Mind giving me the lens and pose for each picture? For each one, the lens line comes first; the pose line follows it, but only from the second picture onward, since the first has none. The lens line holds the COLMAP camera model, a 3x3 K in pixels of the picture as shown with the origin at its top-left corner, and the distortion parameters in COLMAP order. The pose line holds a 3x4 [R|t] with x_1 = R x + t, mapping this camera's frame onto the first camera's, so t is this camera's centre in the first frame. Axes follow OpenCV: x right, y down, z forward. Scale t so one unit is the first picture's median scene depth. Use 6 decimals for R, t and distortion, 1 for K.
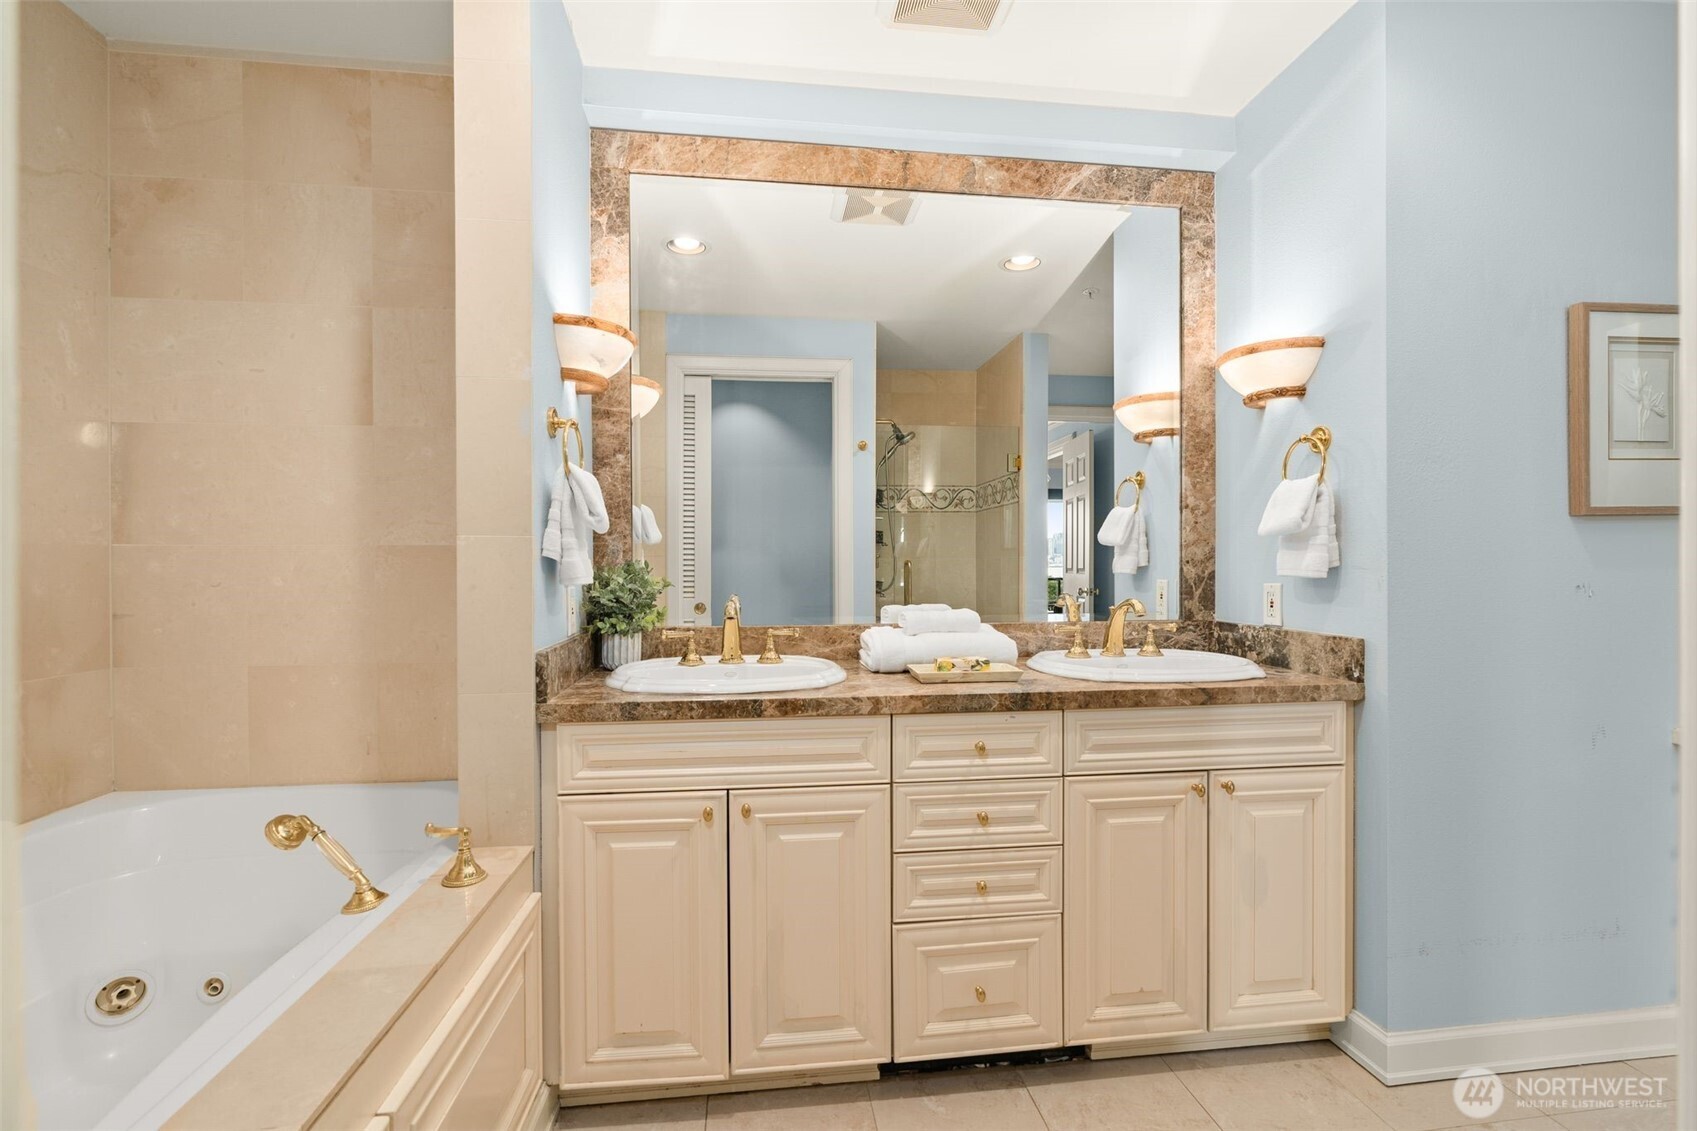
lens RADIAL K [[766.1, 0, 853.7], [0, 766.1, 574.9], [0, 0, 1]] dist [0.000111, 0.000363]
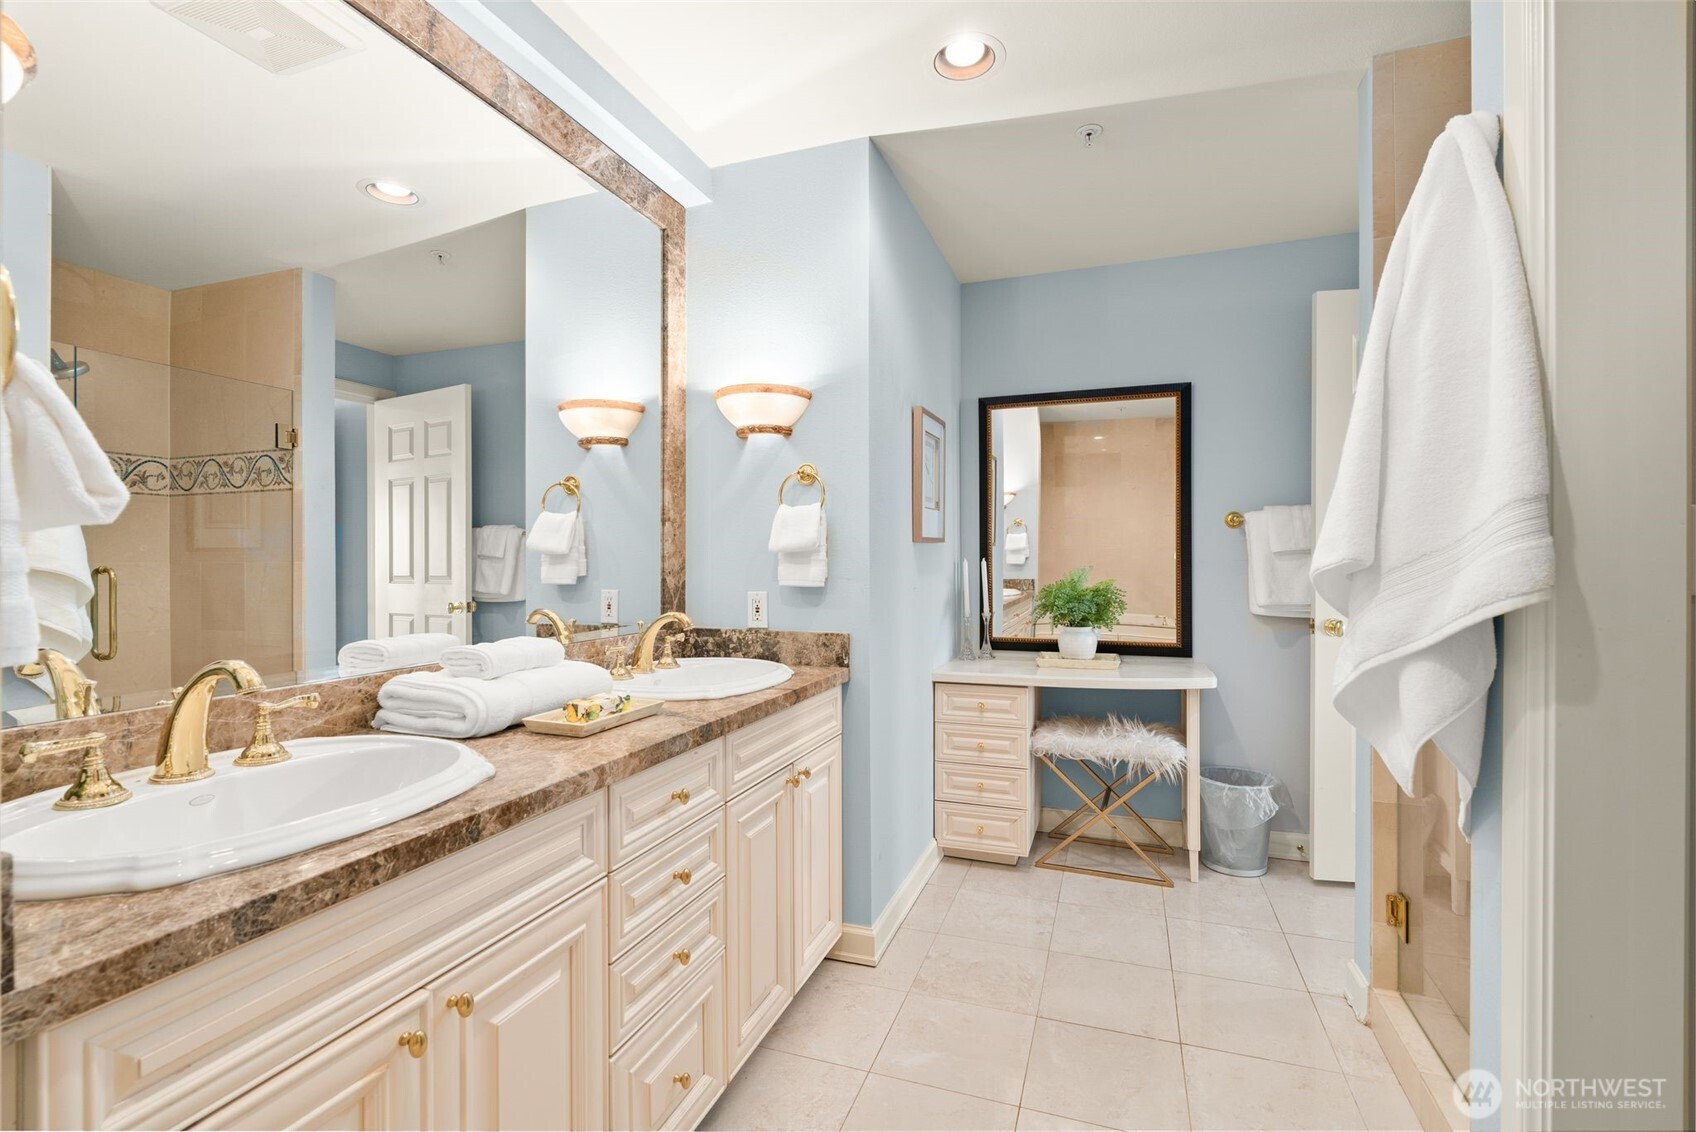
lens RADIAL K [[758.7, 0, 848.0], [0, 758.7, 566.0], [0, 0, 1]] dist [0.000964, 0.000773]
pose [[0.464068, -0.004777, 0.885787, -0.388654], [0.012381, 0.999923, -0.001094, -0.023766], [-0.885713, 0.011475, 0.464091, 0.333847]]
